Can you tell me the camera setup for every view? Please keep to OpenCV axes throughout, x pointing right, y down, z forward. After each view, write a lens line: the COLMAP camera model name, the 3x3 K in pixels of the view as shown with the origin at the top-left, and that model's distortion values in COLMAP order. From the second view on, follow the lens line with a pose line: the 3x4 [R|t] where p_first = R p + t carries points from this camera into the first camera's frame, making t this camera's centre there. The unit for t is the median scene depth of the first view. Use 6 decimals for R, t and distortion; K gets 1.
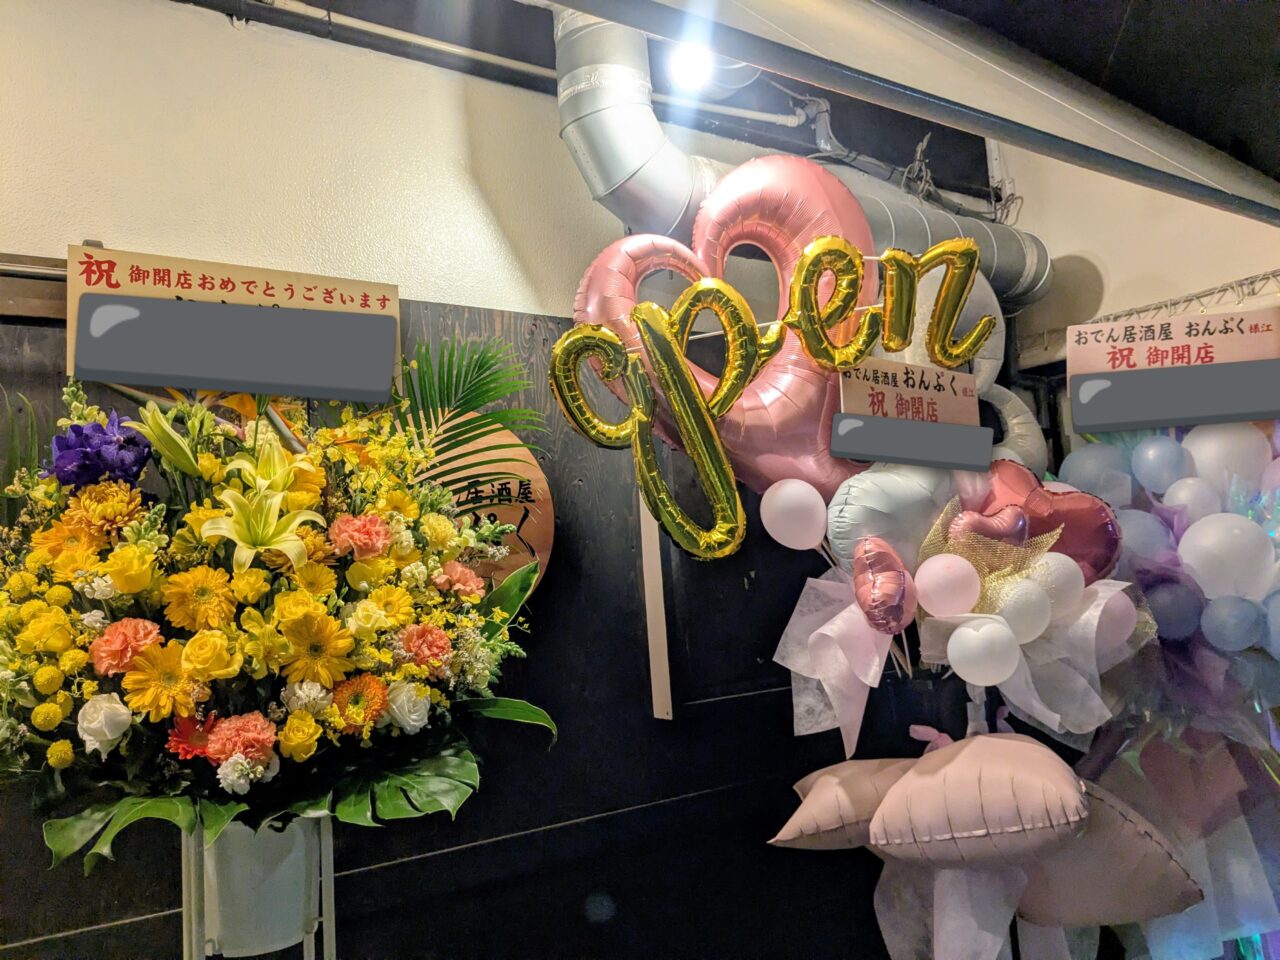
lens RADIAL K [[1010.5, 0, 638.3], [0, 1010.5, 480.4], [0, 0, 1]] dist [-0.001632, 0.006989]
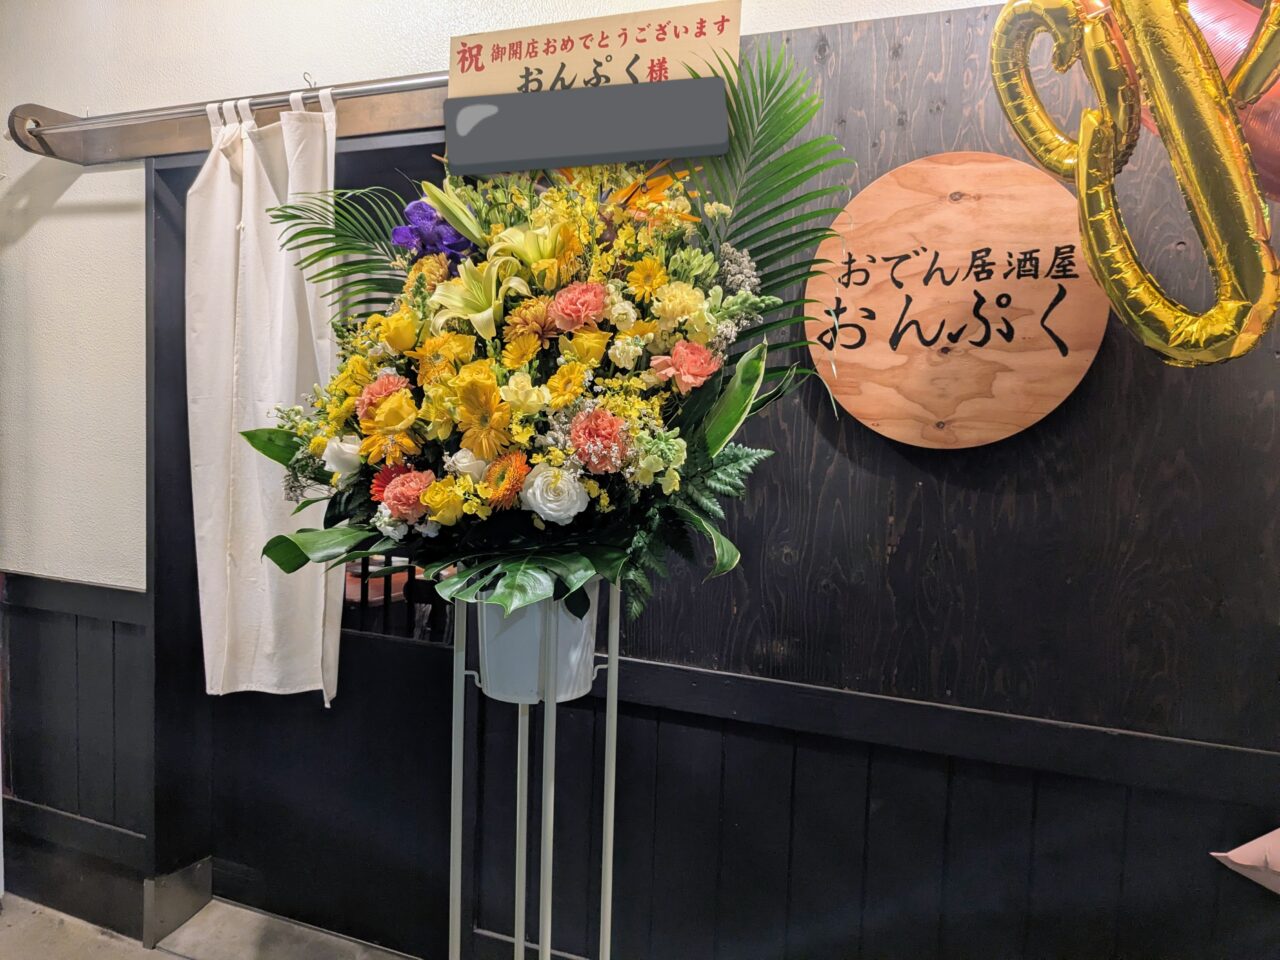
lens RADIAL K [[1010.5, 0, 639.2], [0, 1010.5, 482.3], [0, 0, 1]] dist [-0.001632, 0.006989]
pose [[0.506385, 0.147483, -0.849601, 0.473834], [0.012380, 0.983920, 0.178179, 0.043157], [0.862218, -0.100745, 0.496417, 0.504674]]
